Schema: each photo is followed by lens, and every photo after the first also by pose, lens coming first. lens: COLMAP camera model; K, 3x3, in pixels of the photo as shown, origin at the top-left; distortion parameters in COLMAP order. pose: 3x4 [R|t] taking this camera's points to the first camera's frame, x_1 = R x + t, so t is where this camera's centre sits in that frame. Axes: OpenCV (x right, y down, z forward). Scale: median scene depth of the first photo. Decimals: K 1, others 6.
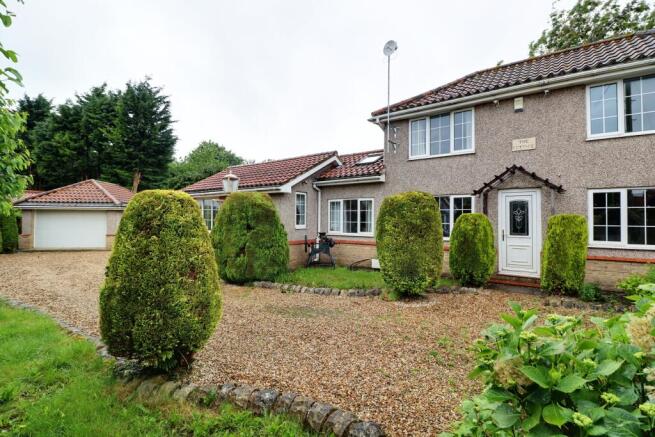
lens RADIAL K [[303.6, 0, 329.0], [0, 303.6, 212.5], [0, 0, 1]] dist [0.002321, -0.013175]
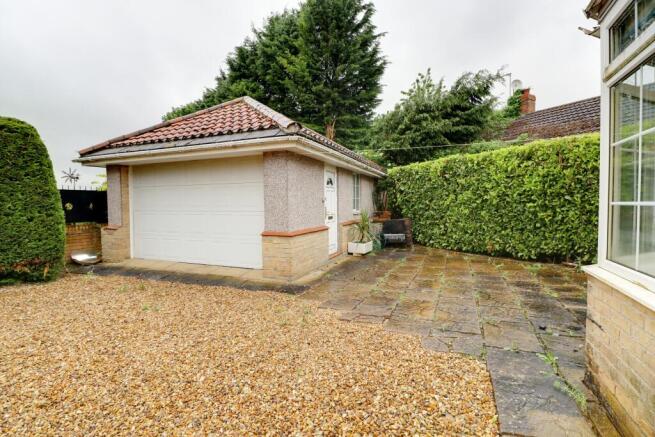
lens RADIAL K [[303.6, 0, 329.0], [0, 303.6, 212.5], [0, 0, 1]] dist [0.002321, -0.013175]
pose [[0.851654, 0.001711, -0.524101, -0.772984], [0.021147, 0.999068, 0.037625, 0.064514], [0.523677, -0.043127, 0.850825, 1.163713]]
